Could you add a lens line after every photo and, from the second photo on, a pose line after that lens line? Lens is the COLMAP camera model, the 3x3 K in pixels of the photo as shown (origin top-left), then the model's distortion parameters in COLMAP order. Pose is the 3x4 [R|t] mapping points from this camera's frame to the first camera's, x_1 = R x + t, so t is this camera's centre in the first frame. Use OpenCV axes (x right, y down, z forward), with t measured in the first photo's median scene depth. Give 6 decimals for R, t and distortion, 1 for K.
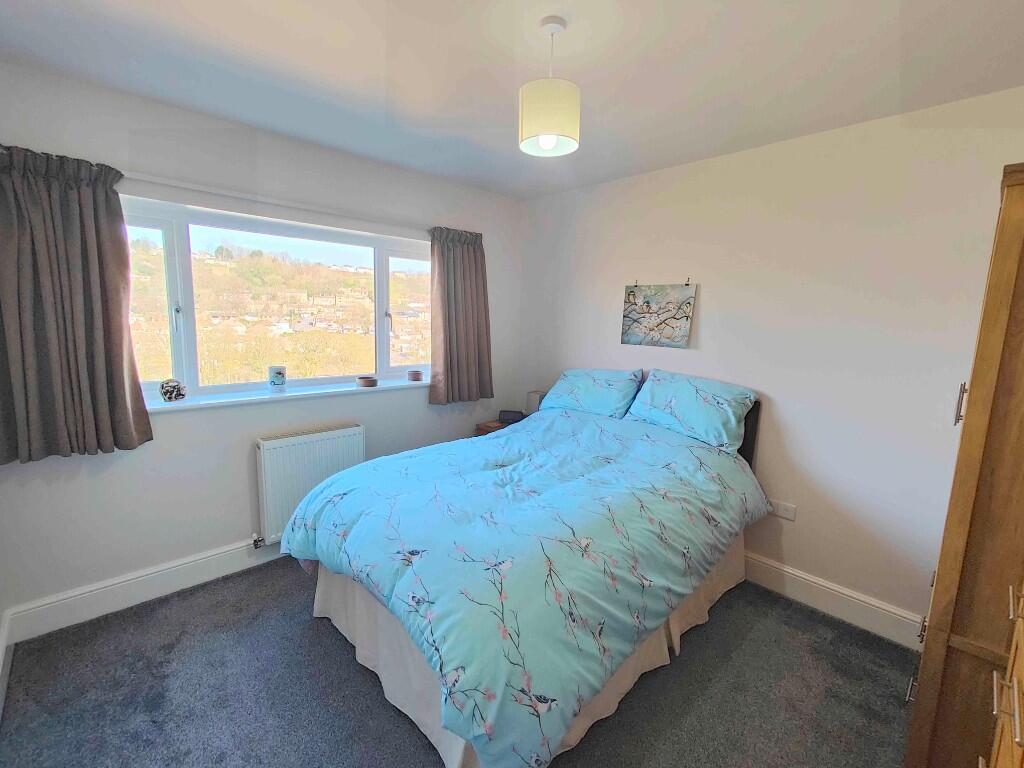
lens RADIAL K [[451.3, 0, 507.8], [0, 451.3, 376.2], [0, 0, 1]] dist [0.007964, -0.000724]
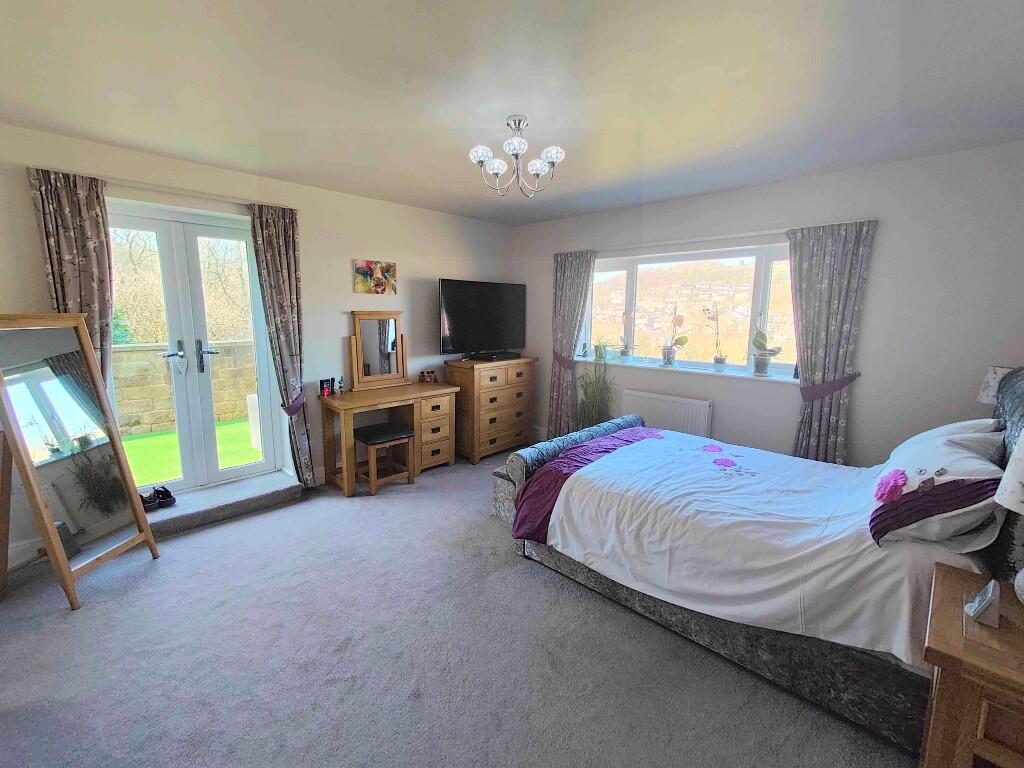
lens RADIAL K [[451.3, 0, 511.3], [0, 451.3, 378.6], [0, 0, 1]] dist [0.007964, -0.000724]
pose [[0.035780, 0.137544, -0.989849, 0.830022], [-0.144265, 0.980820, 0.131075, -0.038233], [0.988892, 0.138110, 0.054936, 0.336917]]
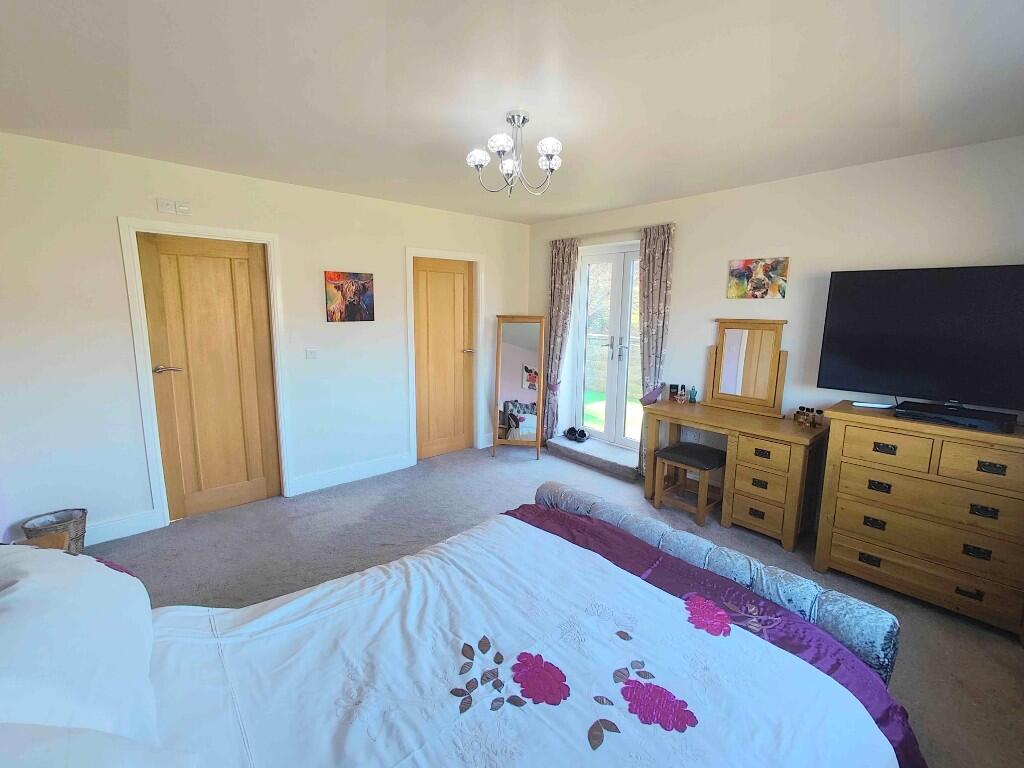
lens RADIAL K [[451.3, 0, 511.9], [0, 451.3, 380.7], [0, 0, 1]] dist [0.007964, -0.000724]
pose [[-0.998631, -0.032726, 0.040795, 0.086743], [-0.019203, 0.954989, 0.296018, -0.160596], [-0.048647, 0.294829, -0.954311, 1.037528]]
